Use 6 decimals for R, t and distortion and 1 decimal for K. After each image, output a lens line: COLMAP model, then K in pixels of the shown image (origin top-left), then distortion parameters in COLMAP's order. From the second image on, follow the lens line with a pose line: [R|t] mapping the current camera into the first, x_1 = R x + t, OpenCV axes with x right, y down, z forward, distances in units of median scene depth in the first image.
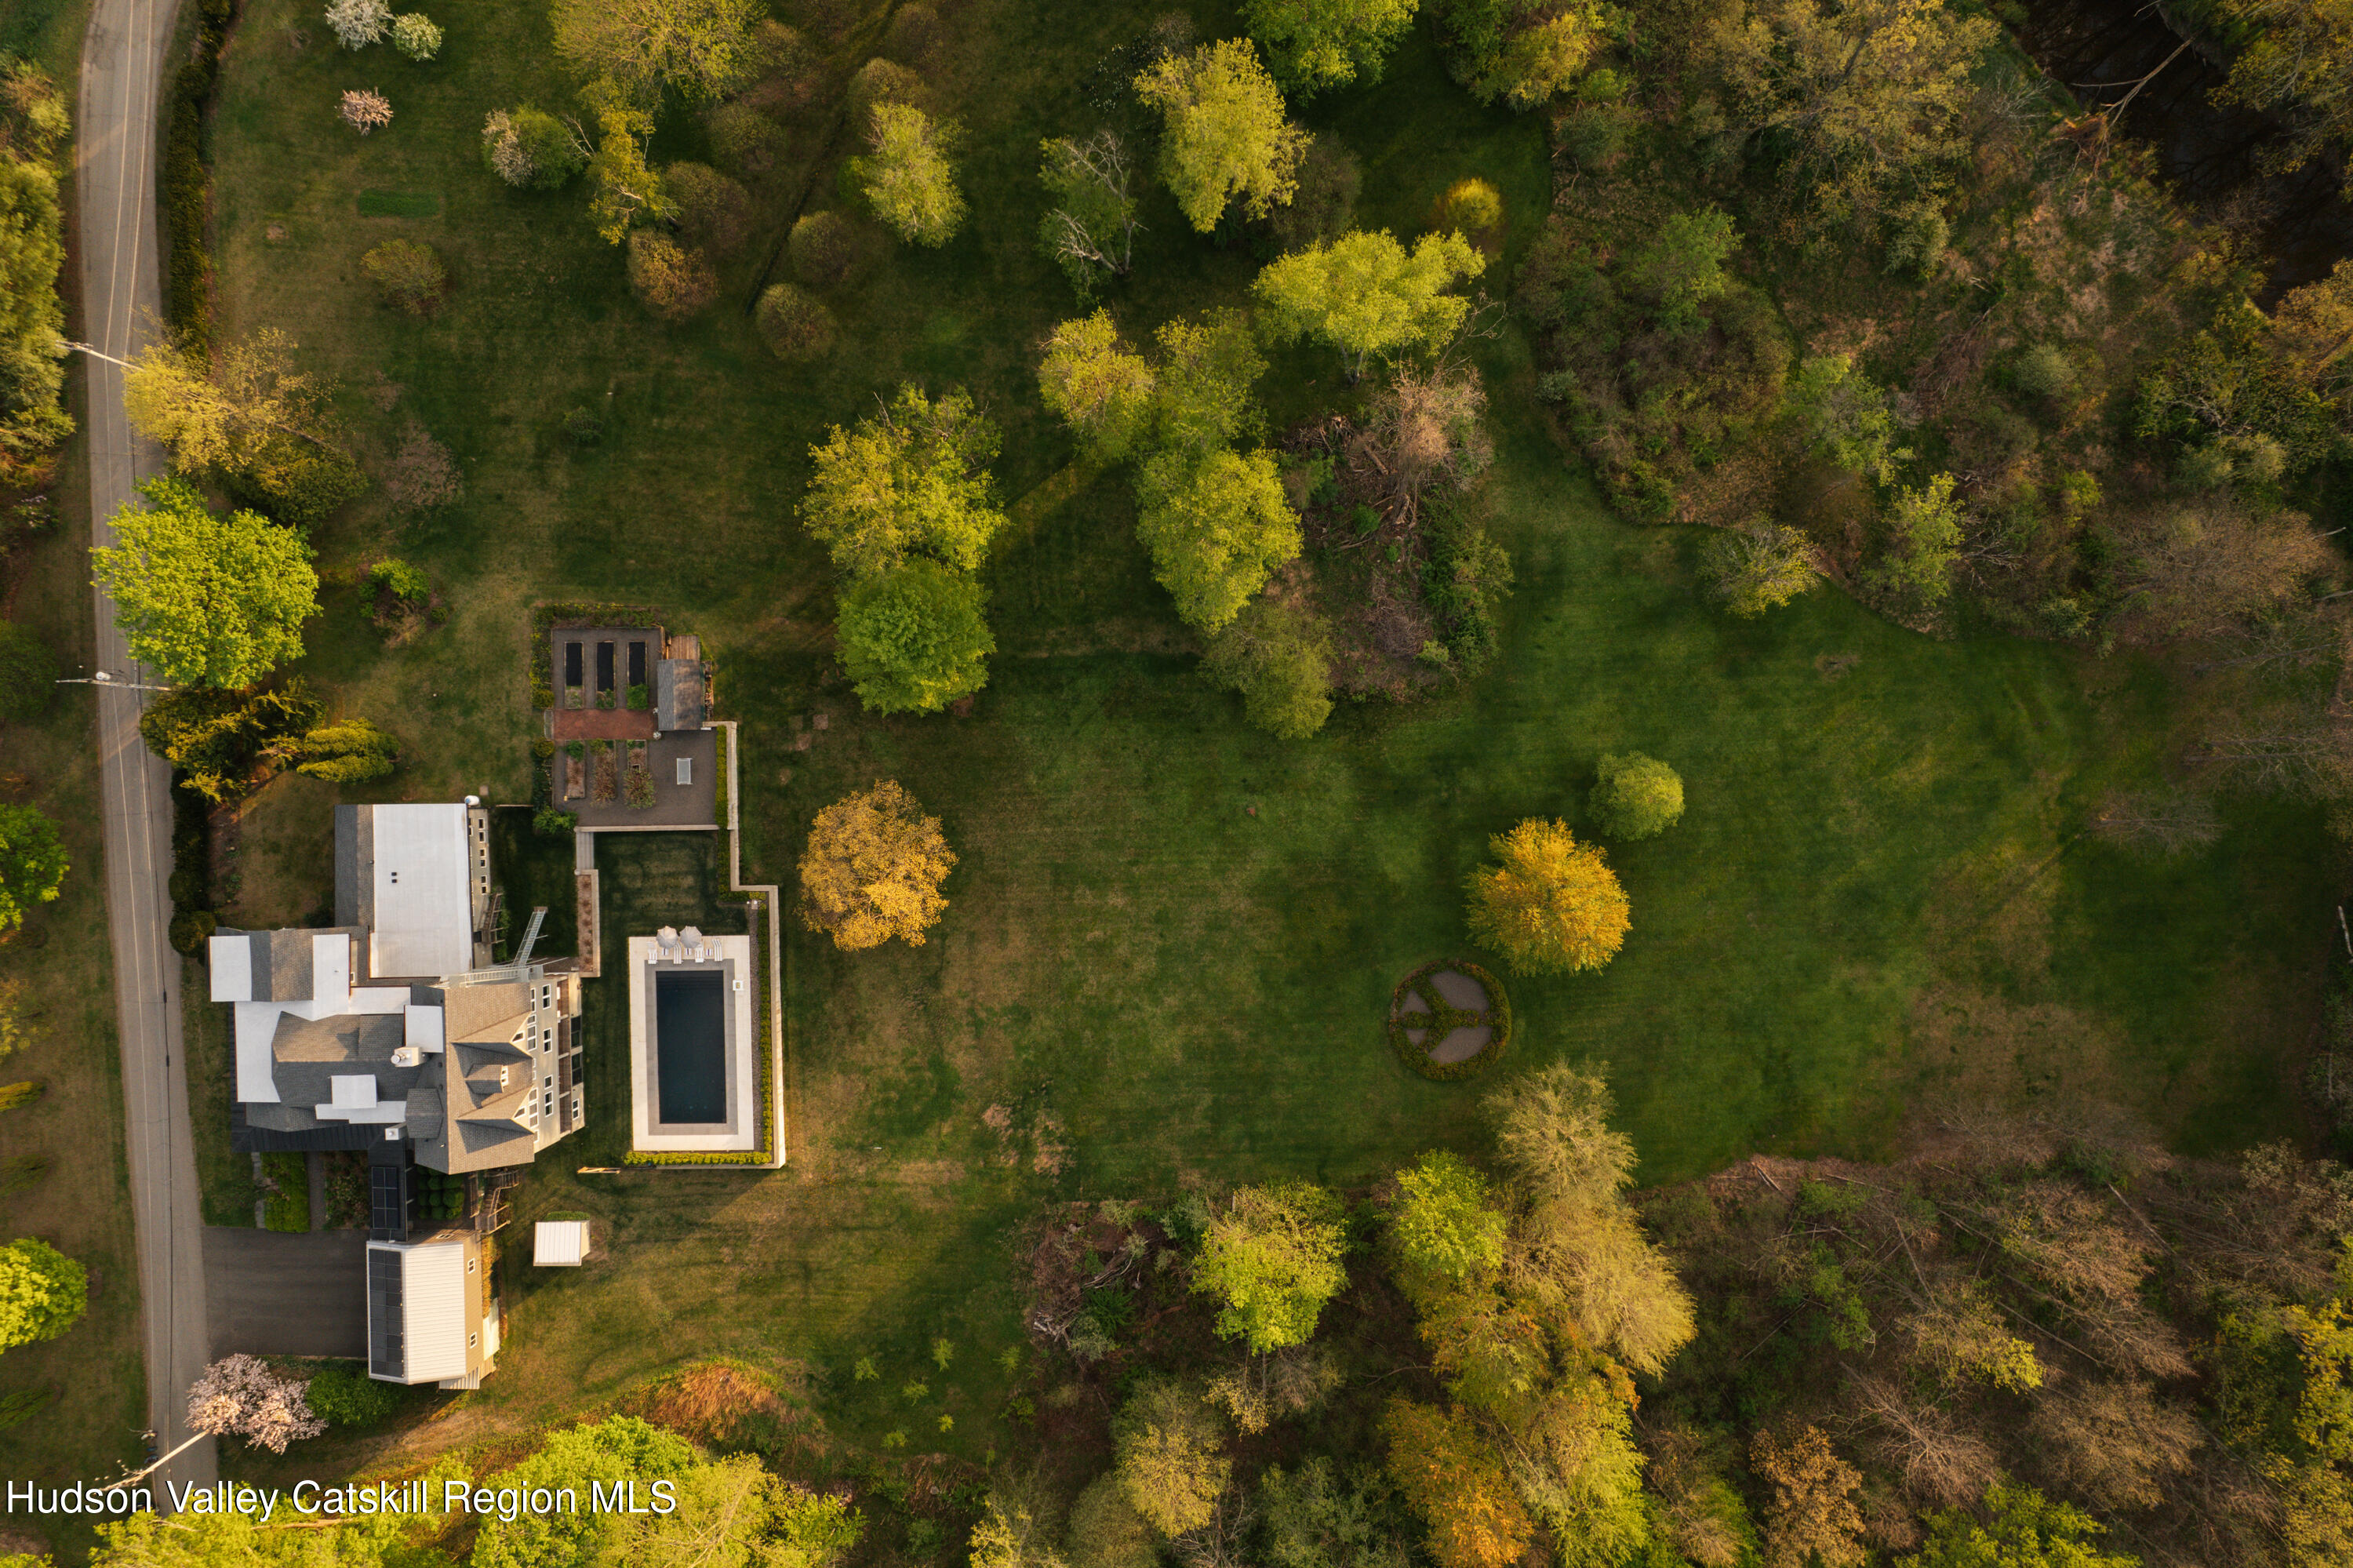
lens RADIAL K [[1542.7, 0, 1195.3], [0, 1542.7, 785.4], [0, 0, 1]] dist [-0.083036, 0.084899]
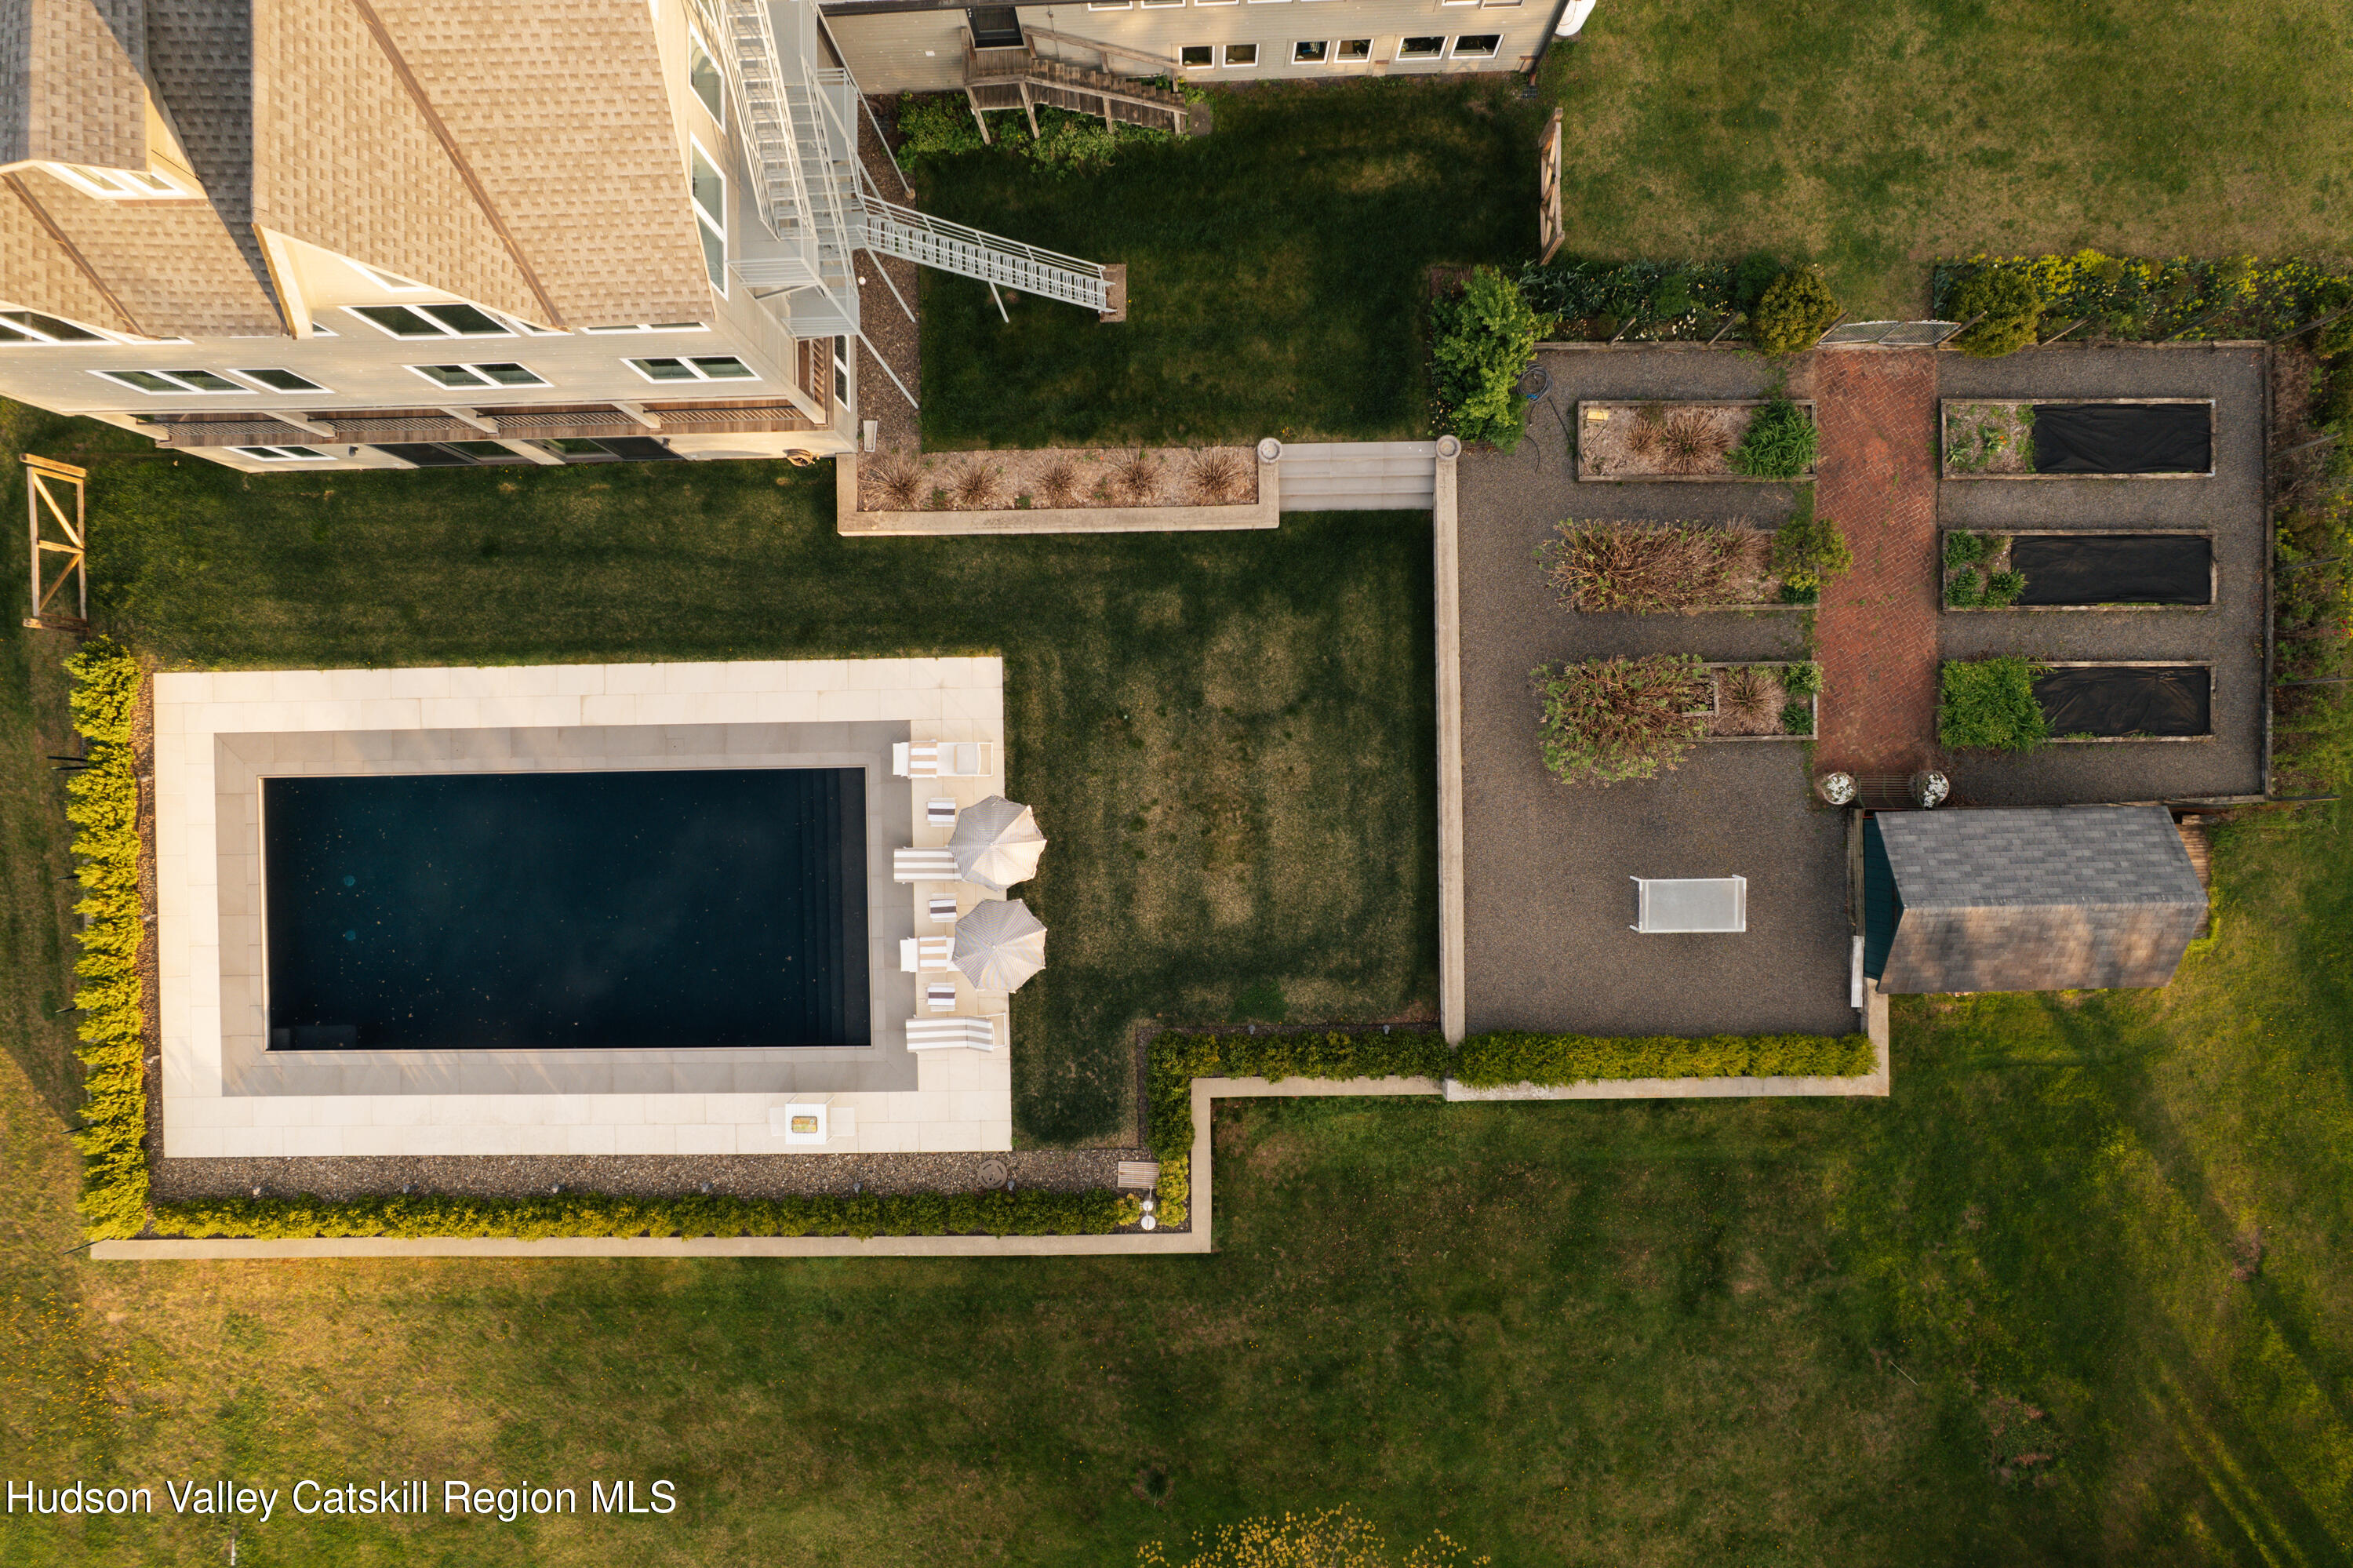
lens RADIAL K [[1542.7, 0, 1195.3], [0, 1542.7, 785.4], [0, 0, 1]] dist [-0.083036, 0.084899]
pose [[0.001674, 0.999784, 0.020710, -0.356376], [-0.999984, 0.001562, 0.005431, 0.067275], [0.005397, -0.020719, 0.999771, 0.754768]]
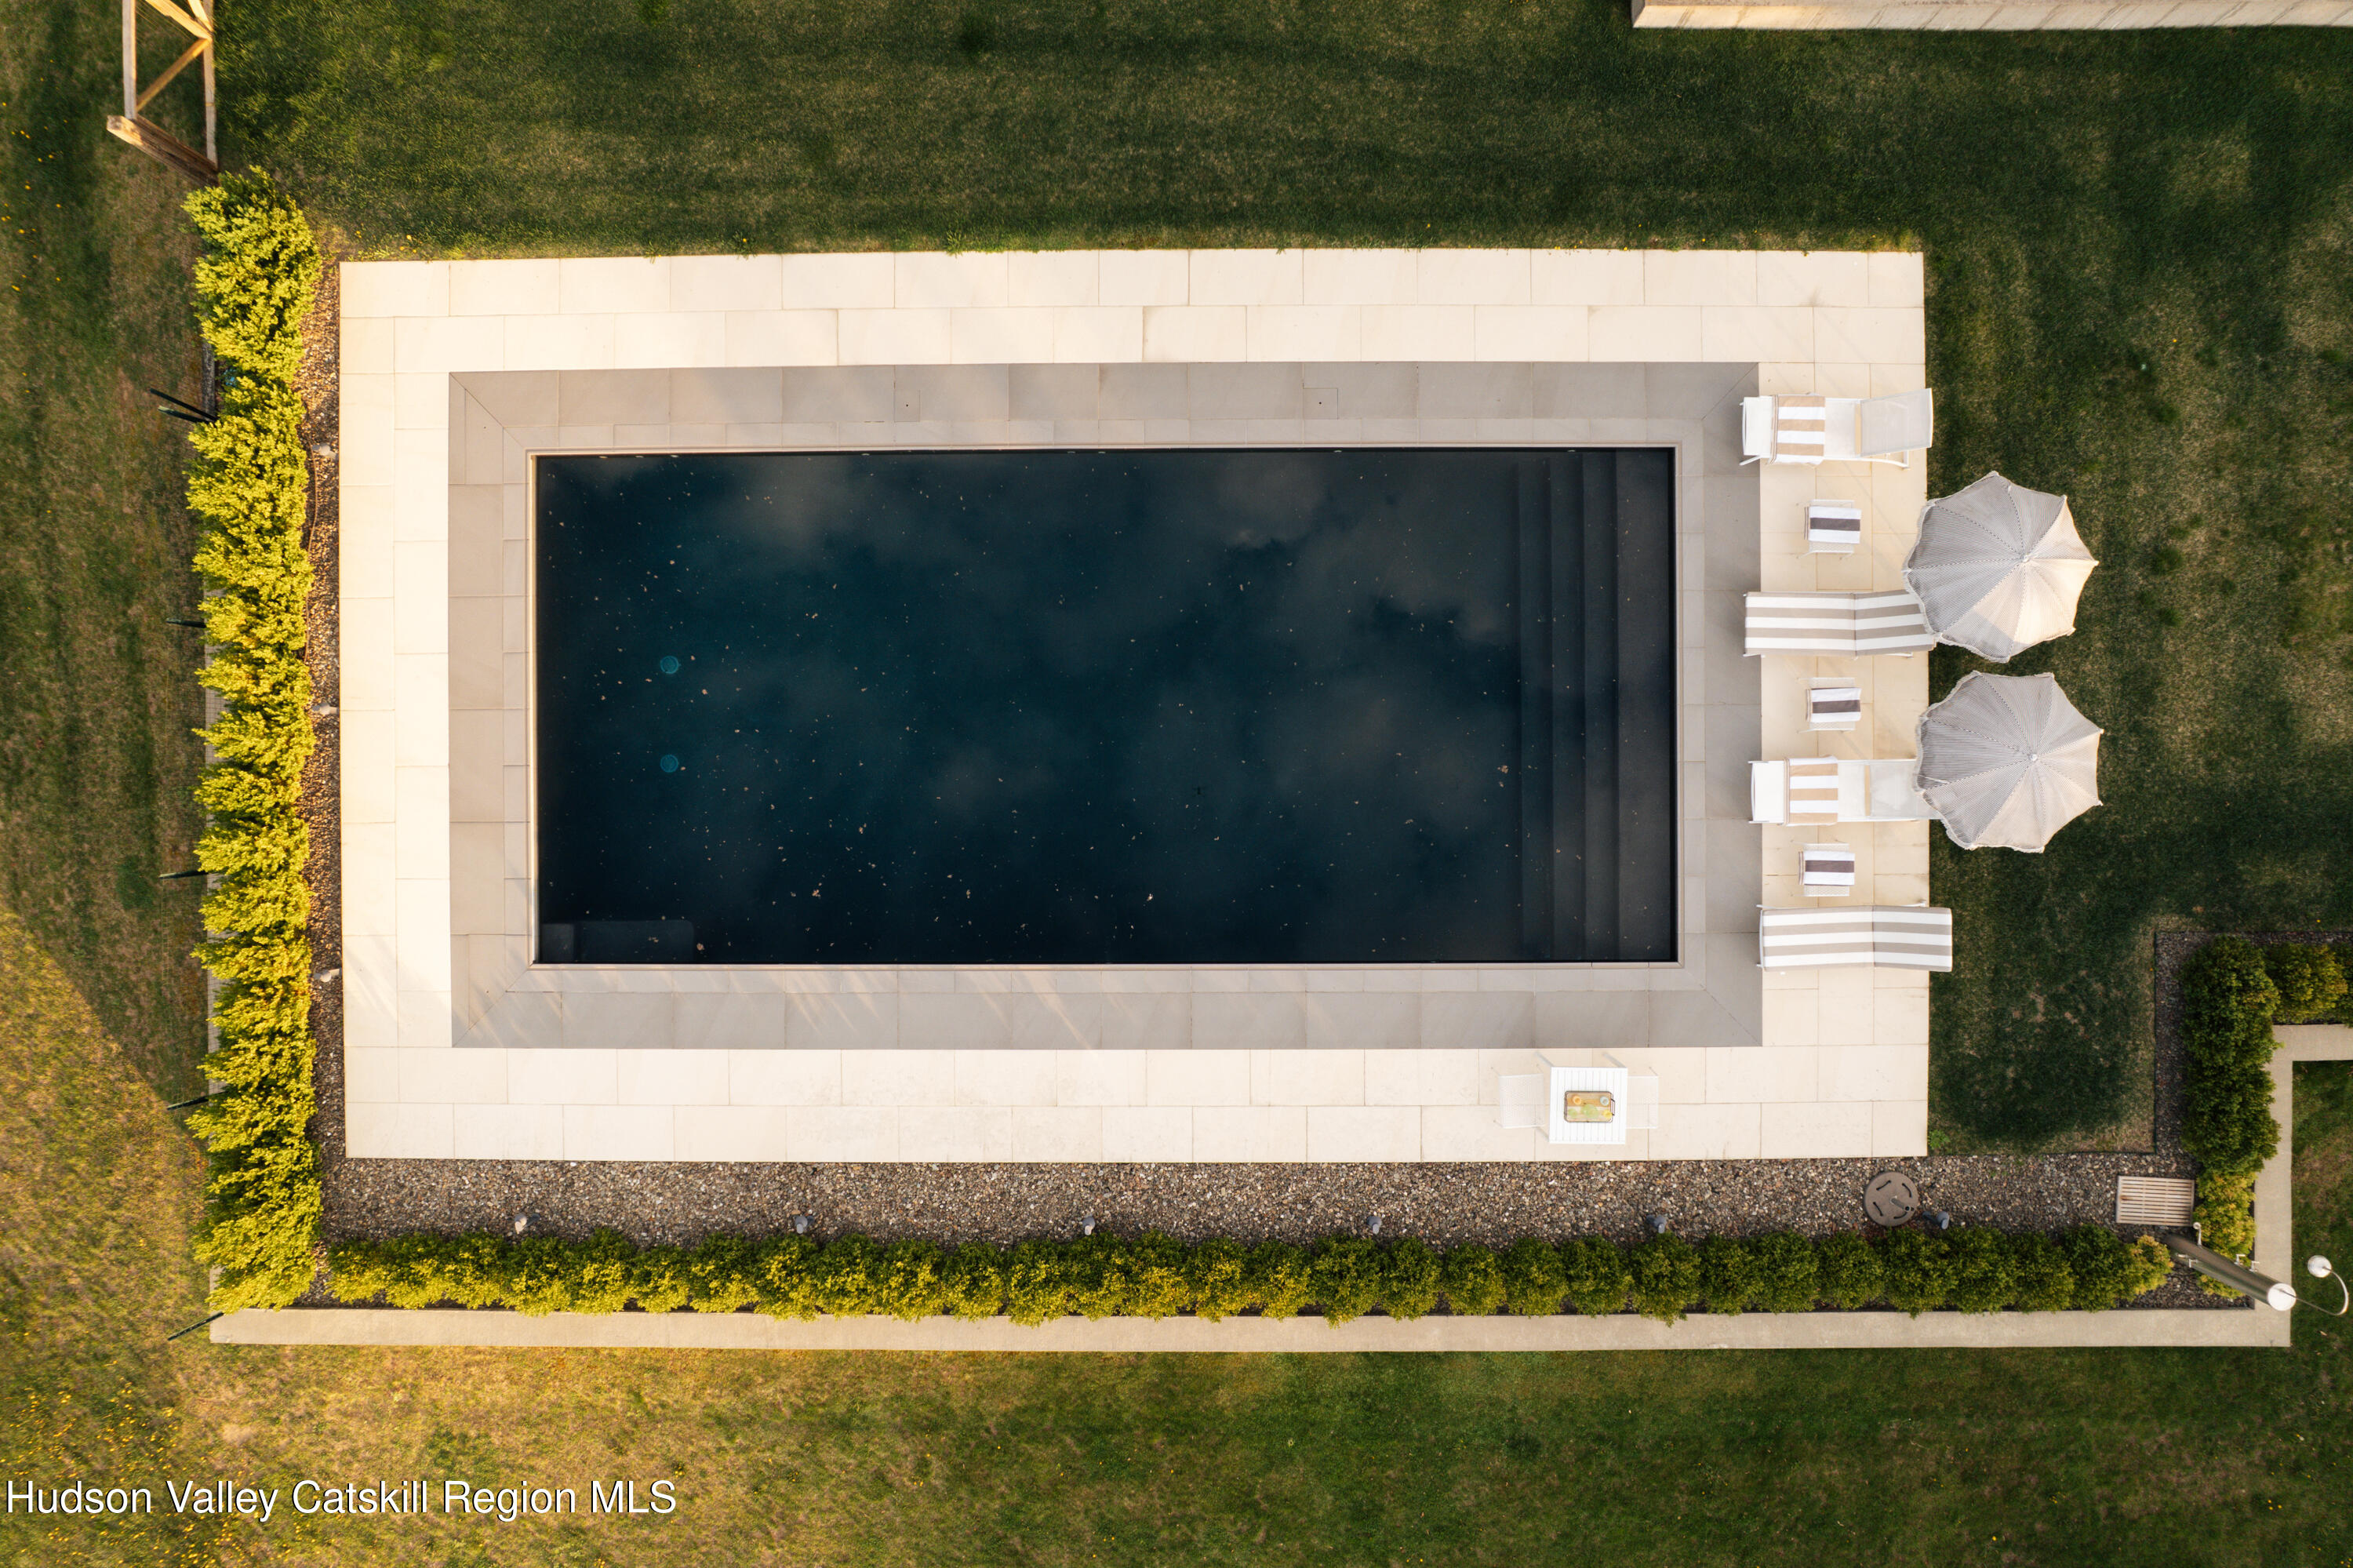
lens RADIAL K [[1542.7, 0, 1195.3], [0, 1542.7, 785.4], [0, 0, 1]] dist [-0.083036, 0.084899]
pose [[-0.011007, 0.999794, 0.017073, -0.326475], [-0.999935, -0.011053, 0.002640, 0.163088], [0.002828, -0.017043, 0.999851, 0.867780]]
